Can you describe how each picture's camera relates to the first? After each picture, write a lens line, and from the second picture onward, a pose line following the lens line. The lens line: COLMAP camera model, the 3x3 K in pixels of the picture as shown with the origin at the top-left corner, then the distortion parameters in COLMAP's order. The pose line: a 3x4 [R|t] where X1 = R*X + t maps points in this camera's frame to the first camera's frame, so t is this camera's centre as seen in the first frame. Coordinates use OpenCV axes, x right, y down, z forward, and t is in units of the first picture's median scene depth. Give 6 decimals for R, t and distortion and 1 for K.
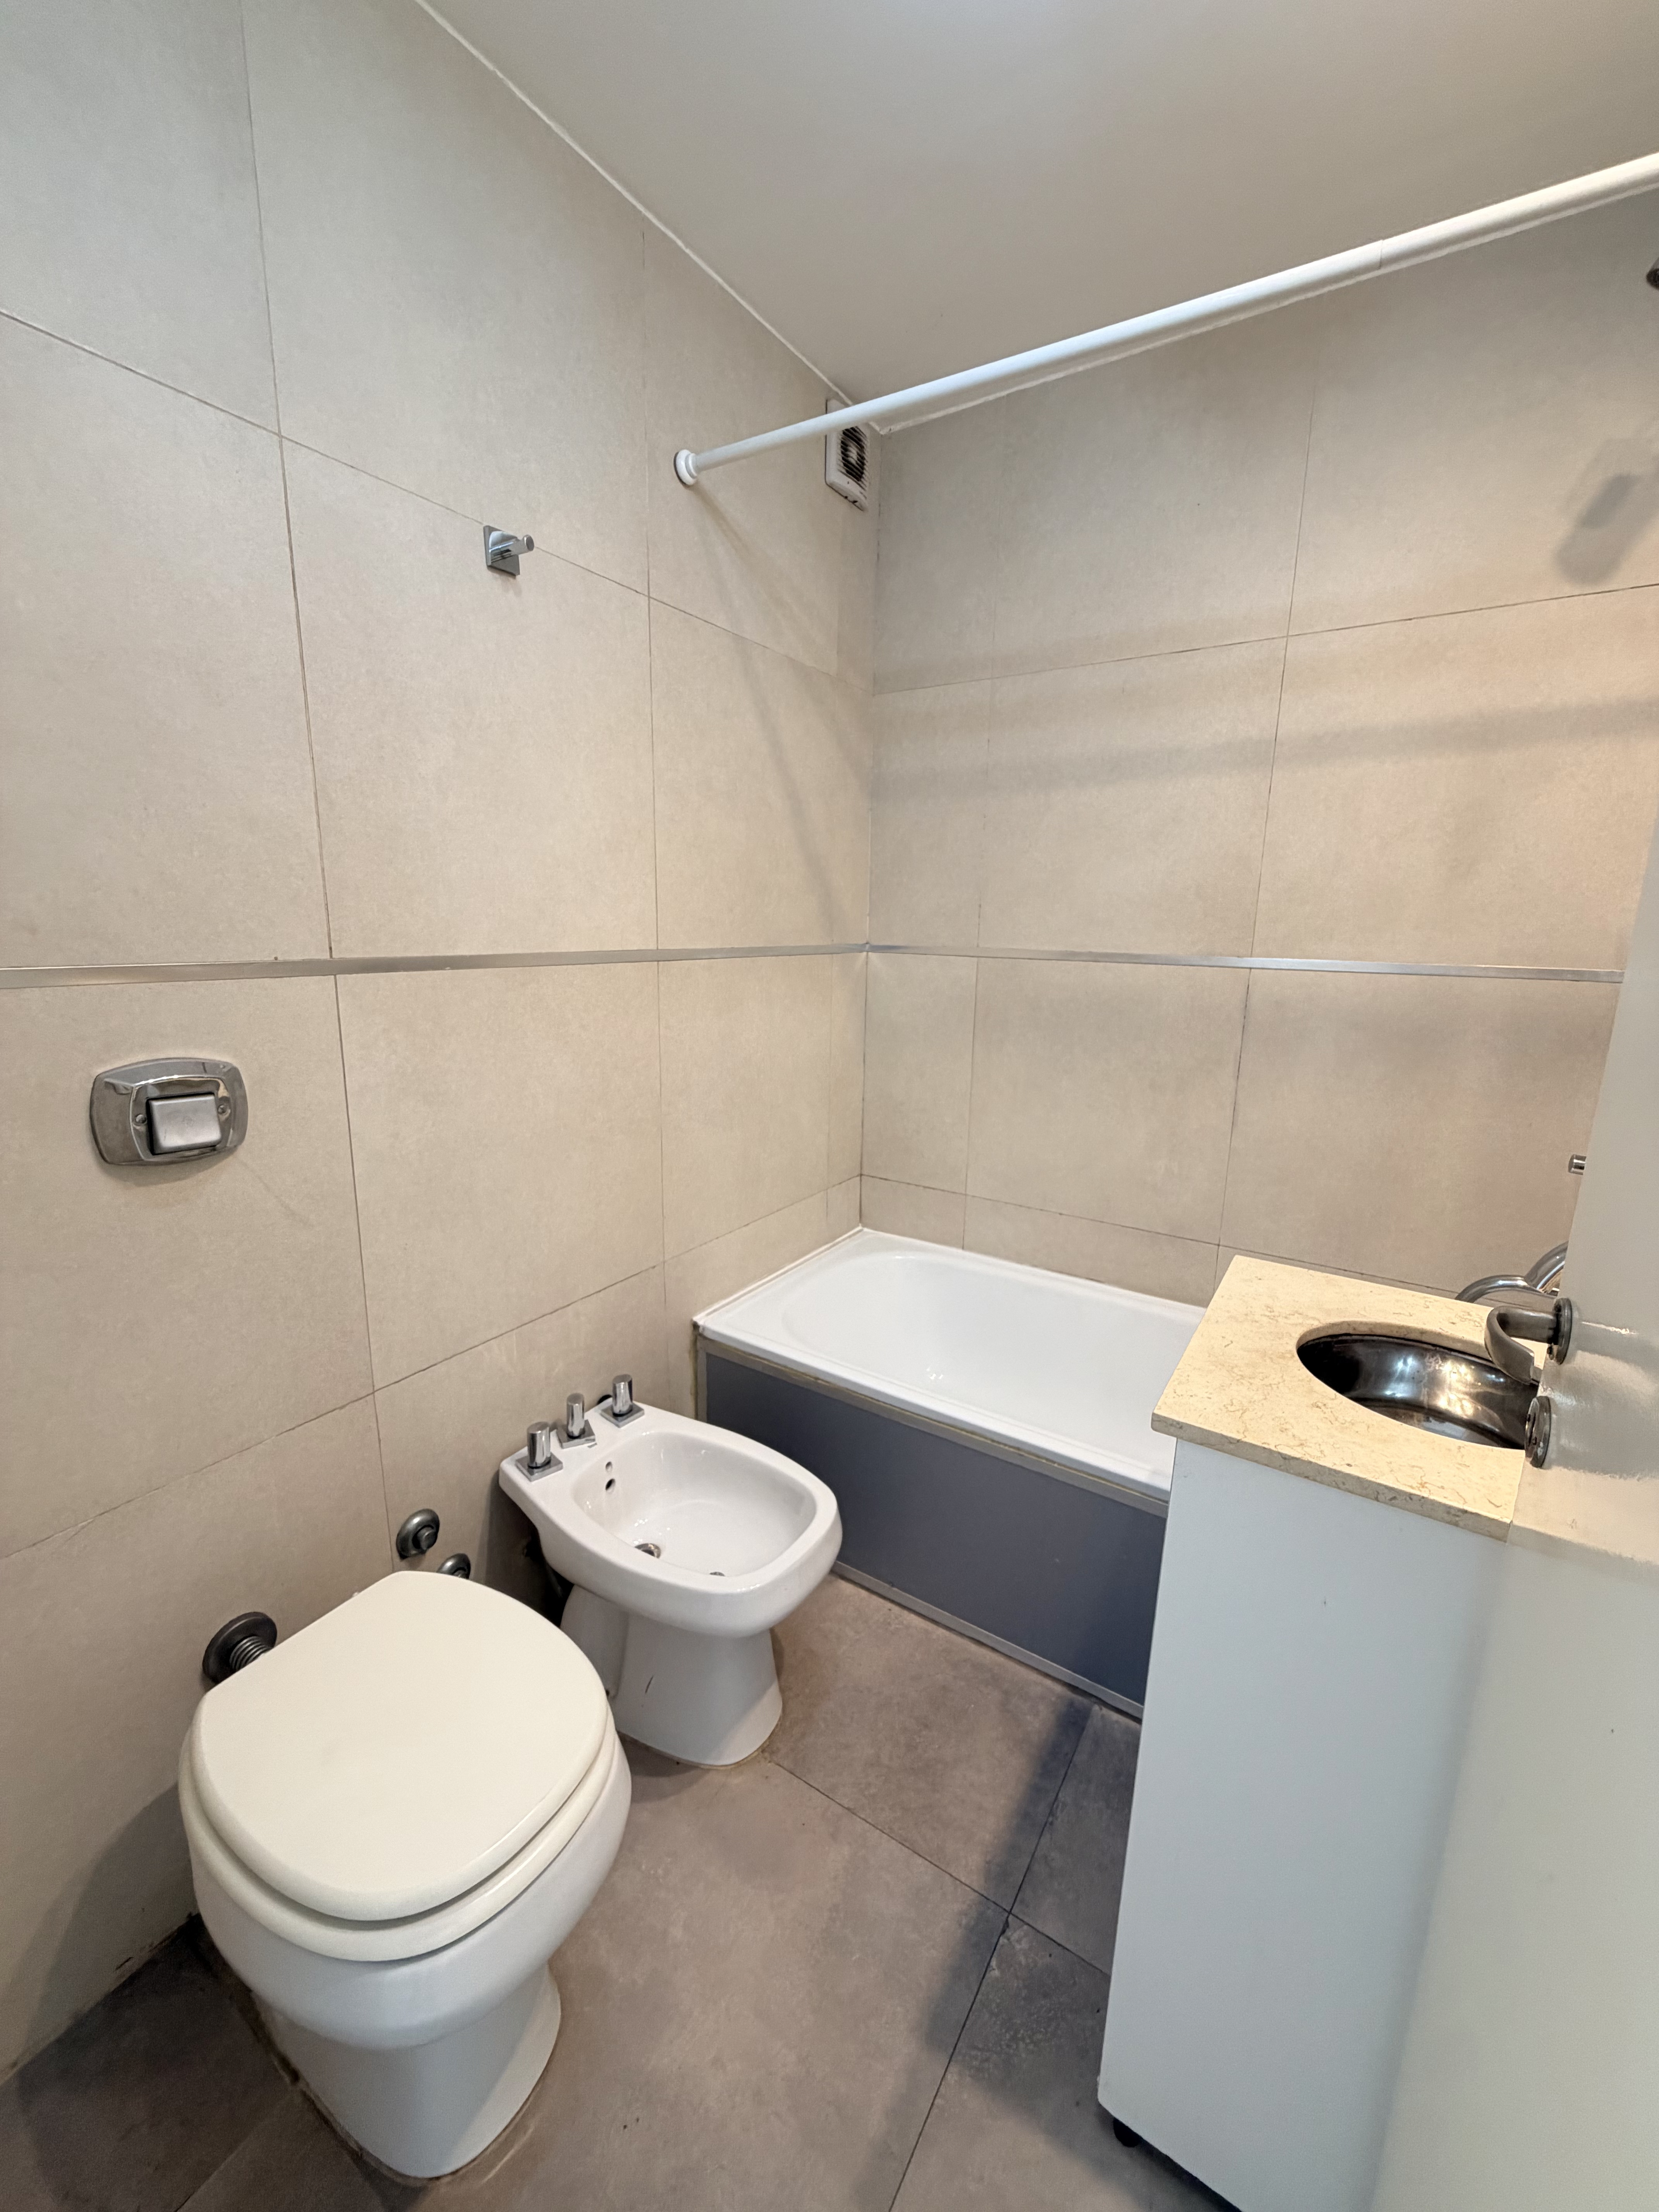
lens RADIAL K [[876.6, 0, 826.1], [0, 876.6, 1104.1], [0, 0, 1]] dist [-0.000199, 0.000421]
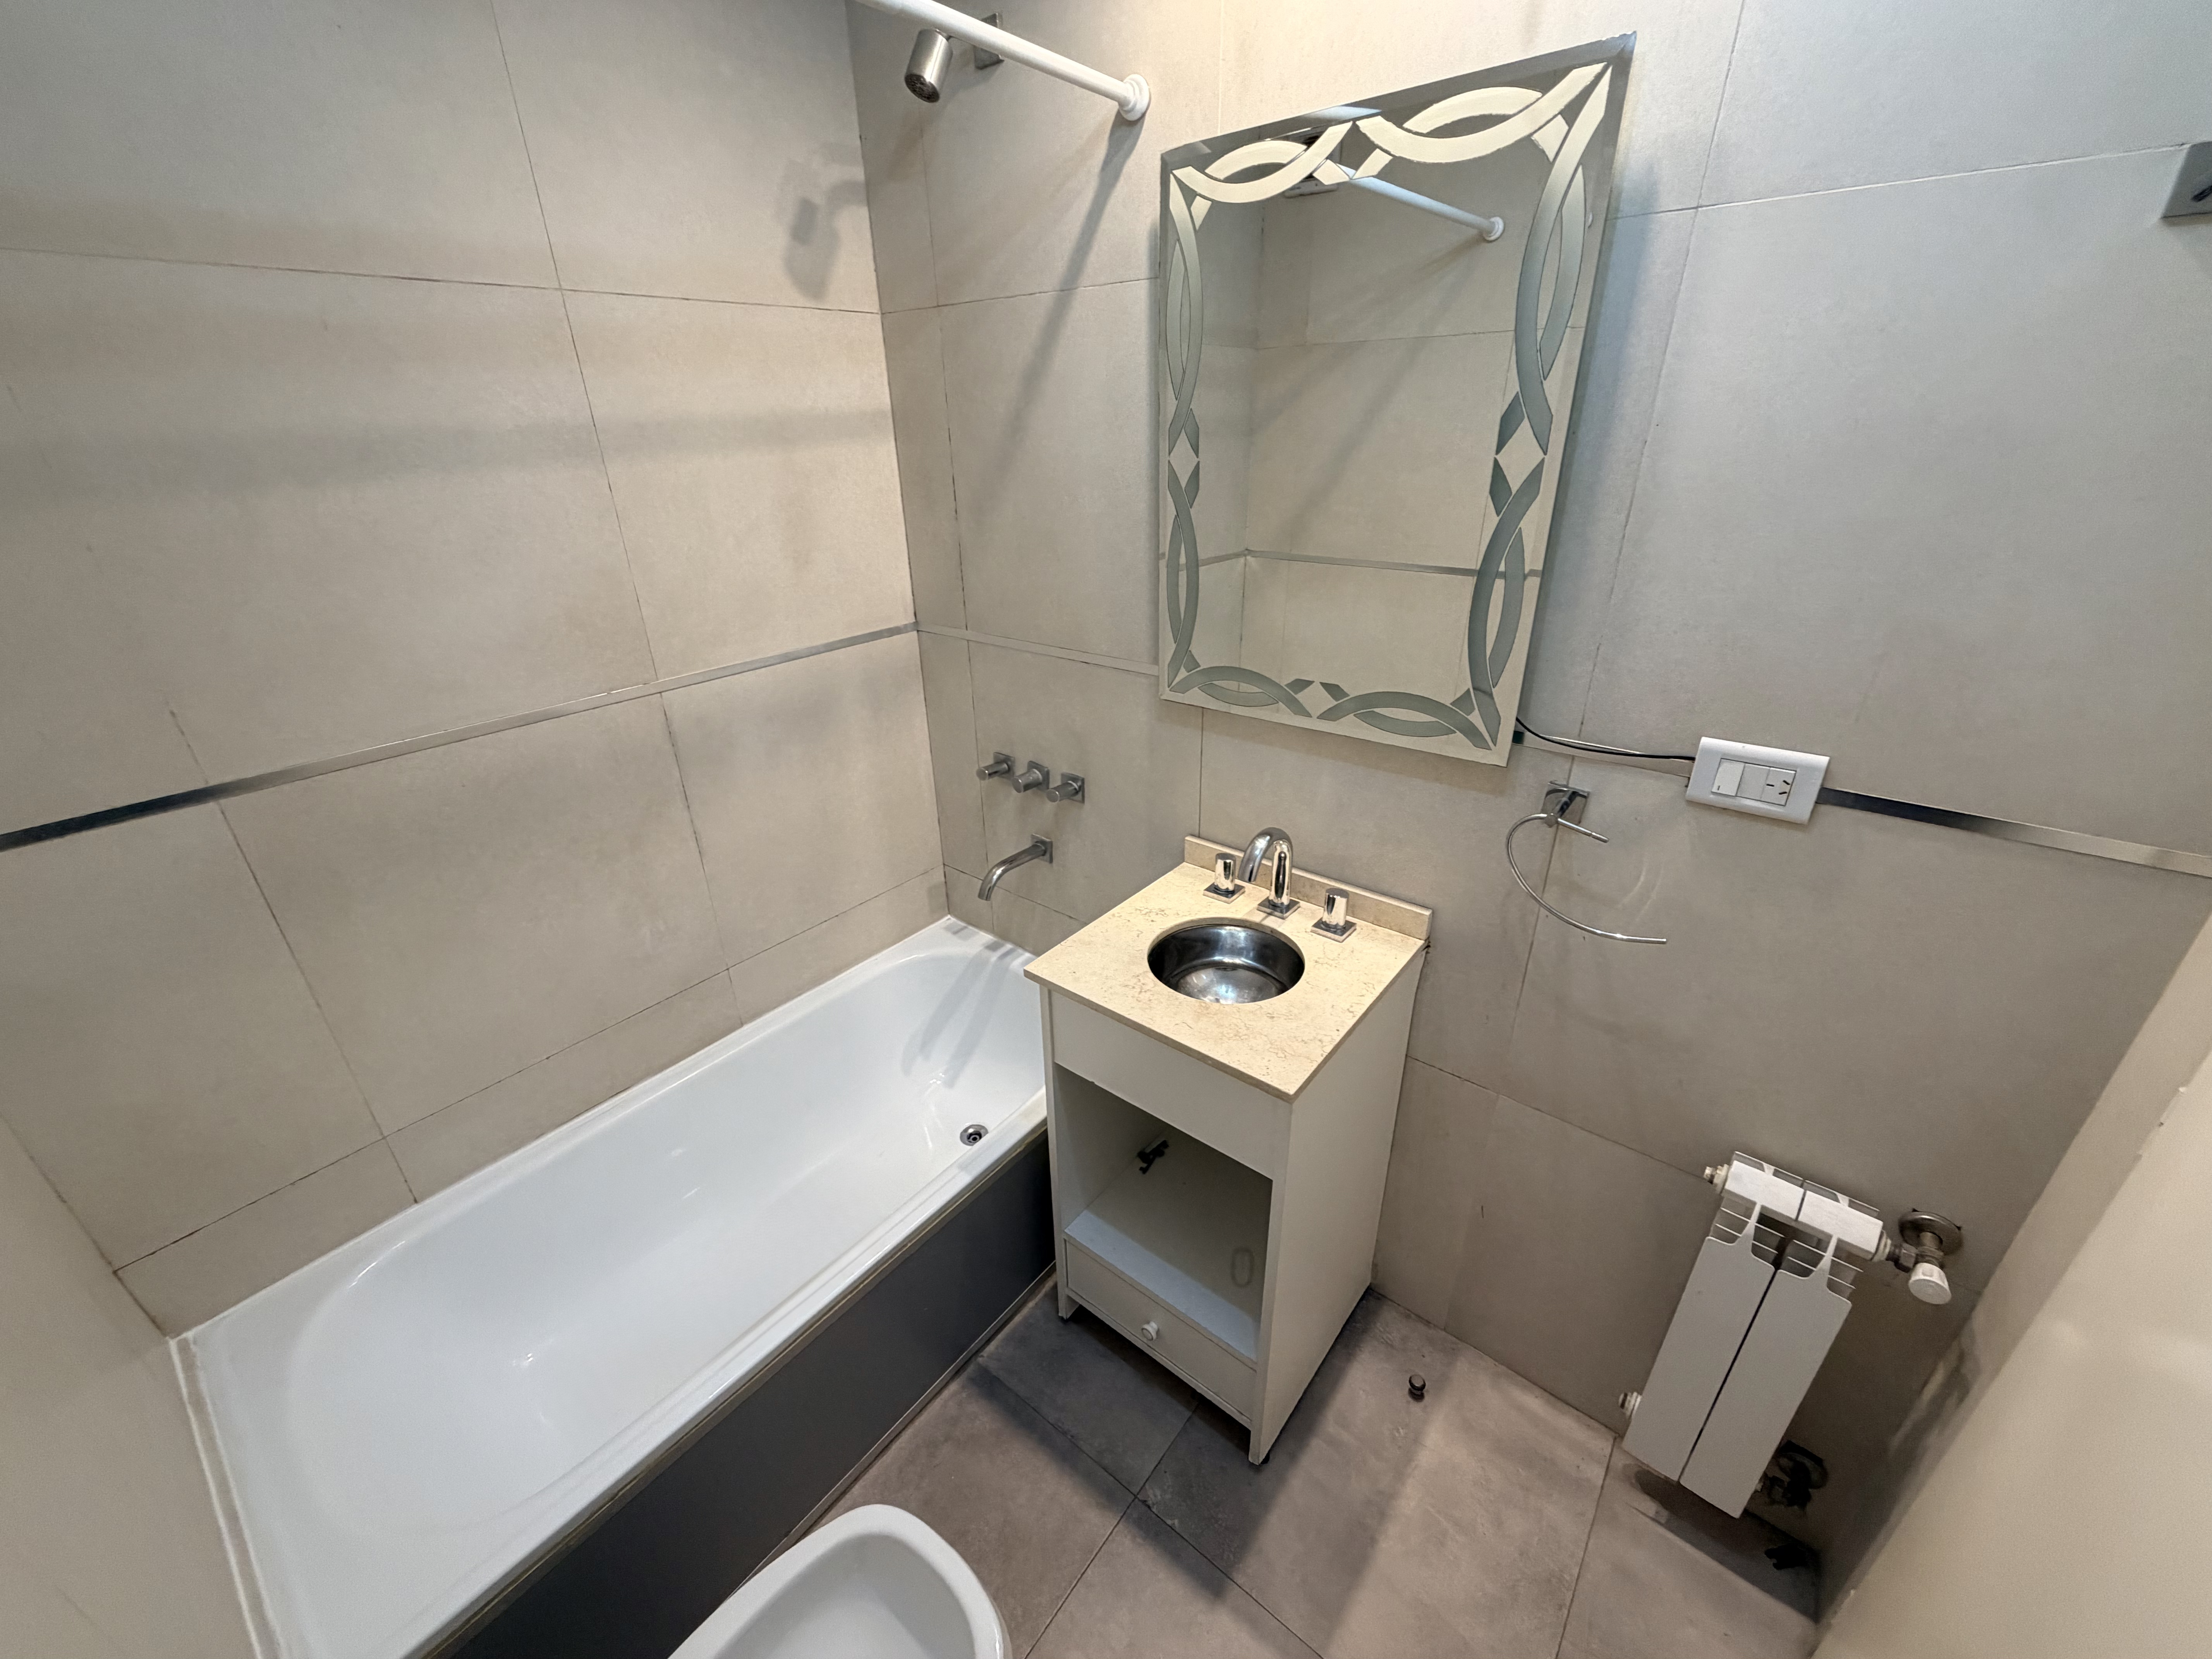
lens RADIAL K [[876.6, 0, 1104.8], [0, 876.6, 829.5], [0, 0, 1]] dist [-0.000199, 0.000421]
pose [[0.101752, -0.448011, 0.888219, -0.383094], [0.229801, 0.879290, 0.417182, -0.362421], [-0.967904, 0.161665, 0.192423, 0.508190]]
